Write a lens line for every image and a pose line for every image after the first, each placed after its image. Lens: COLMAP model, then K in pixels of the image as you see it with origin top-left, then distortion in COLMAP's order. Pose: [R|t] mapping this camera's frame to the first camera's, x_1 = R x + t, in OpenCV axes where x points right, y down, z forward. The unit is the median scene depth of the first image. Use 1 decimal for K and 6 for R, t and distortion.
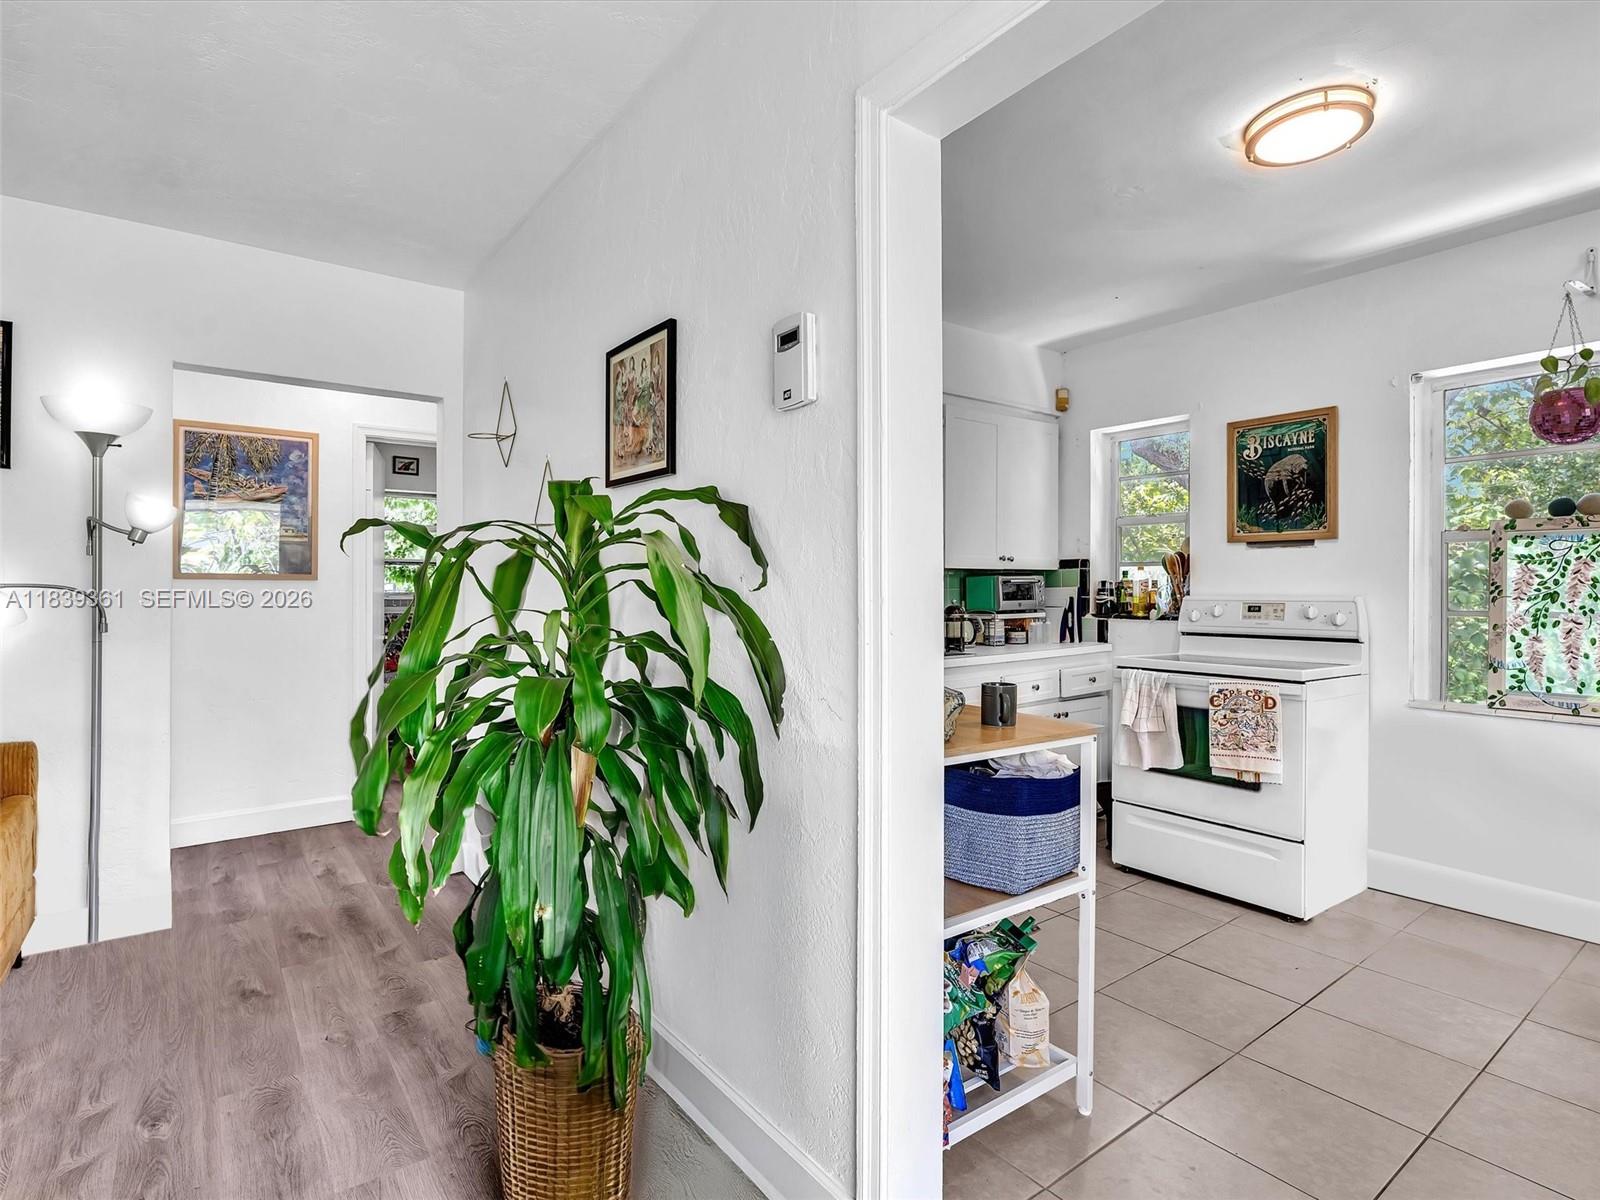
lens RADIAL K [[820.7, 0, 800.6], [0, 820.7, 595.9], [0, 0, 1]] dist [-0.005287, 0.000841]
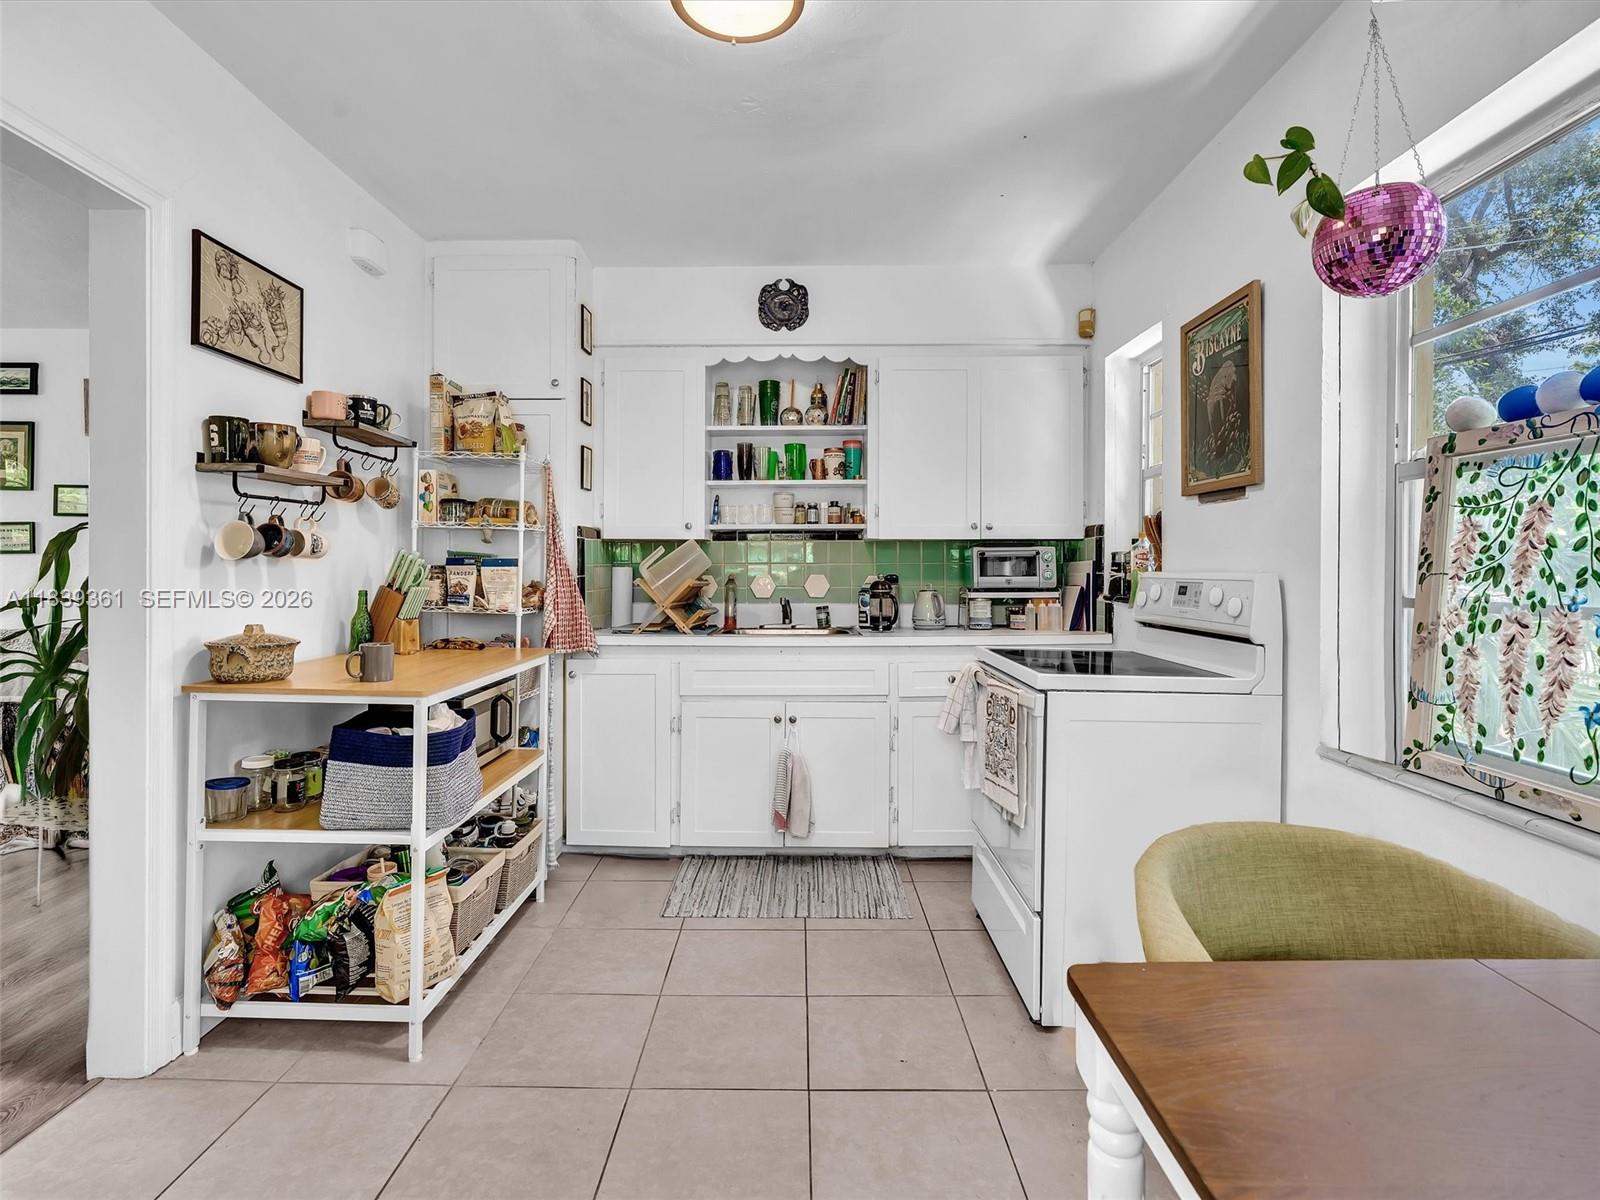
lens RADIAL K [[820.7, 0, 800.6], [0, 820.7, 595.9], [0, 0, 1]] dist [-0.005287, 0.000841]
pose [[0.799973, 0.024617, -0.599531, 0.863857], [-0.008577, 0.999525, 0.029596, 0.003044], [0.599975, -0.018534, 0.799804, 0.298446]]
